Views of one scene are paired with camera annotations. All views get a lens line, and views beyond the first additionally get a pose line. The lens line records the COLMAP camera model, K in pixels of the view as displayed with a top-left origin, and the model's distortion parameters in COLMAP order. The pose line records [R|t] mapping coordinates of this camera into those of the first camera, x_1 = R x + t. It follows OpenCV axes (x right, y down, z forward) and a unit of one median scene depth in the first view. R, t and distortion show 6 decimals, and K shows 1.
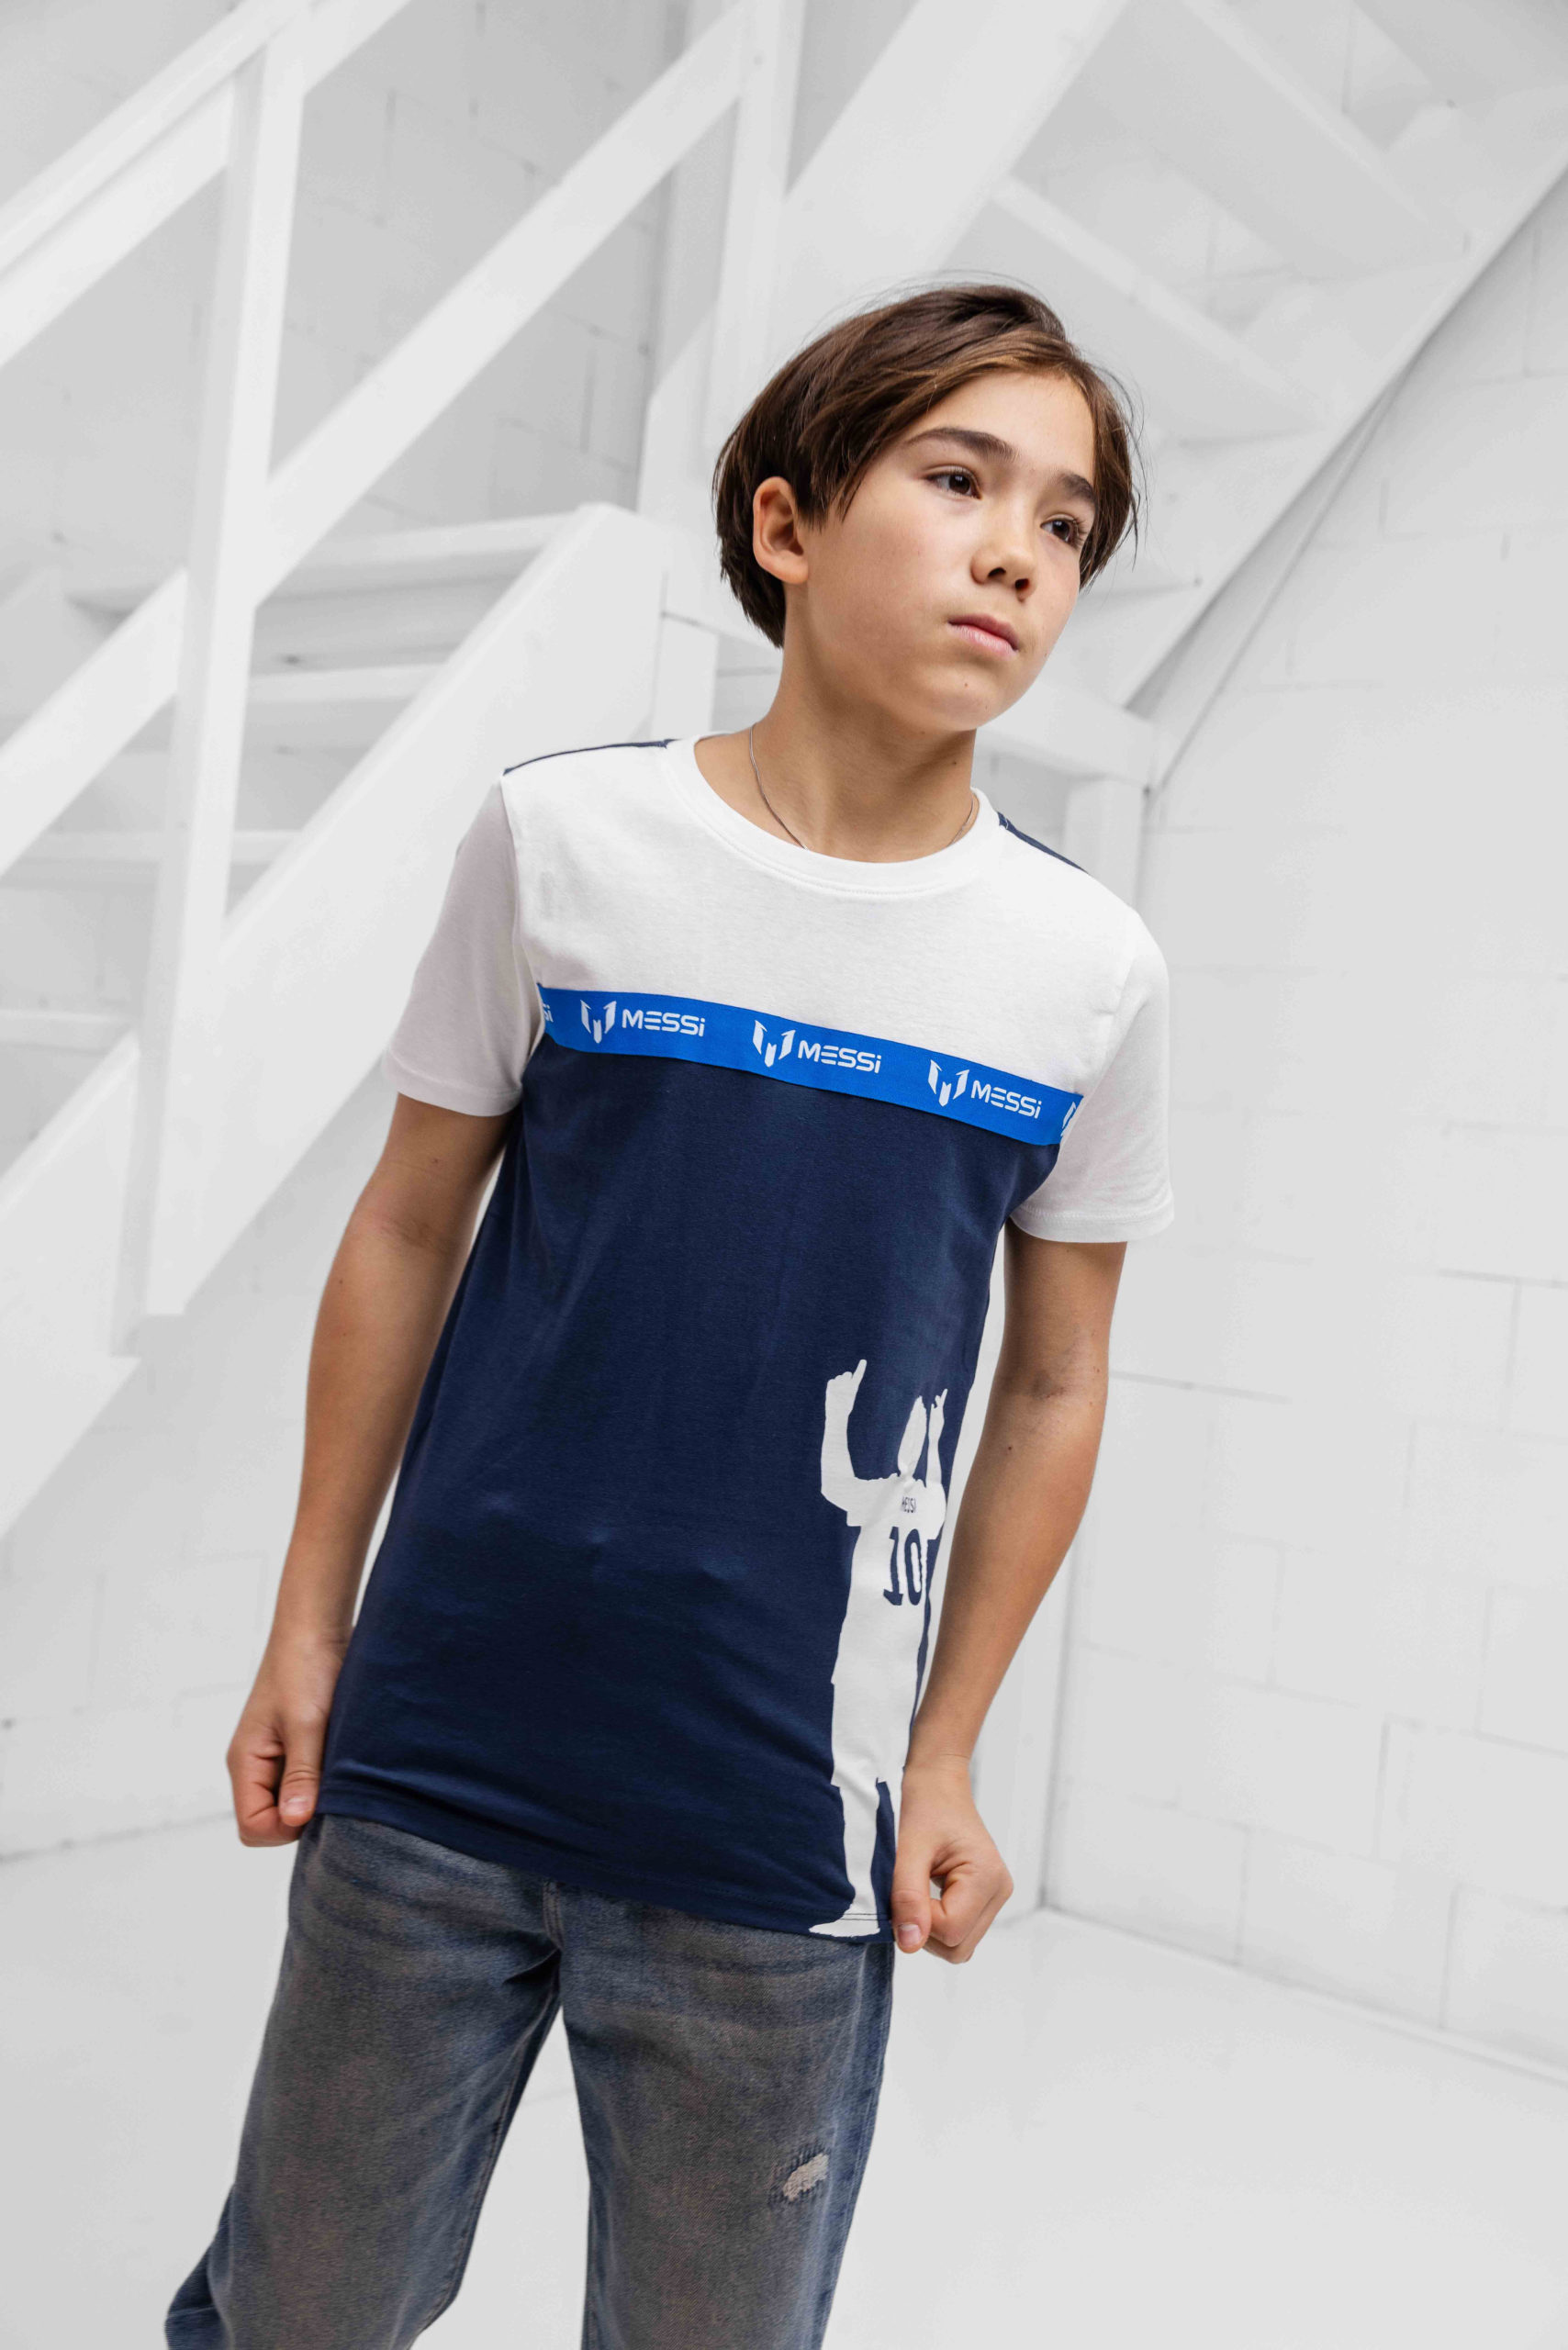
lens RADIAL K [[2413.7, 0, 784.0], [0, 2413.7, 1175.0], [0, 0, 1]] dist [0.000614, -0.003461]
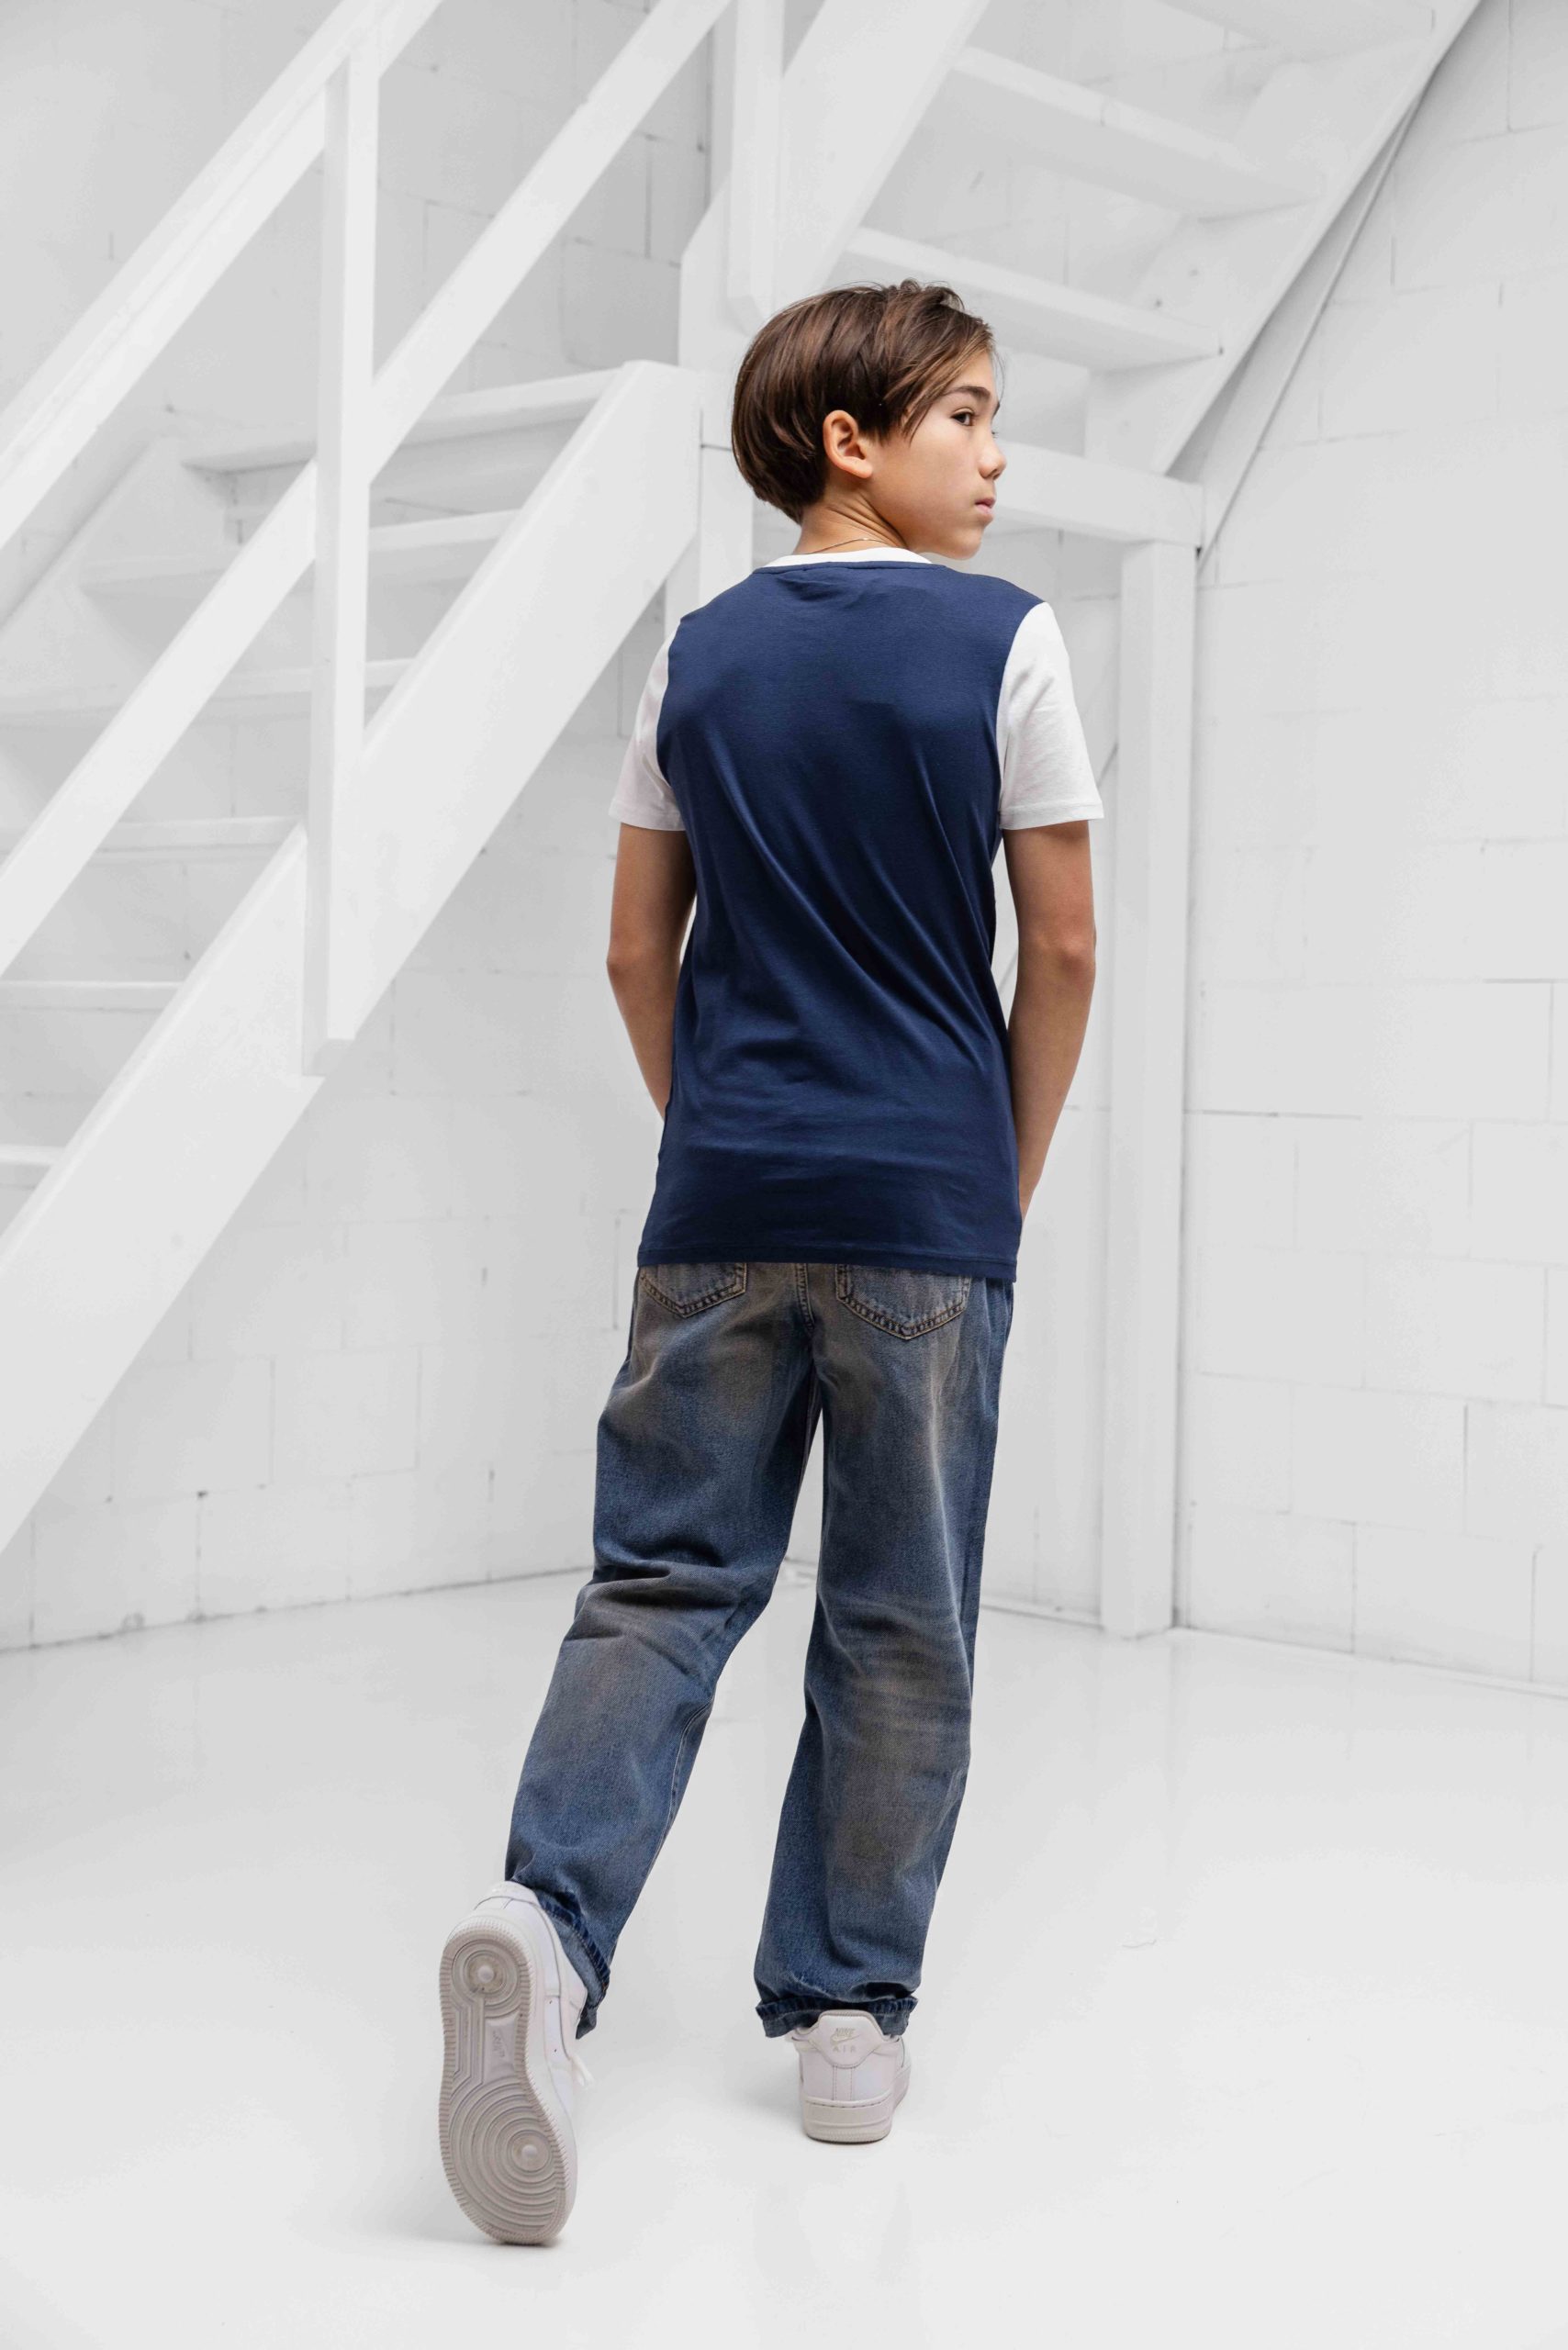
lens RADIAL K [[3572.7, 0, 784.0], [0, 3572.7, 1175.0], [0, 0, 1]] dist [0.008552, 0.047217]
pose [[0.993493, -0.070177, -0.089708, 0.120978], [0.071628, 0.997346, 0.013054, 0.101436], [0.088554, -0.019394, 0.995883, -0.737475]]
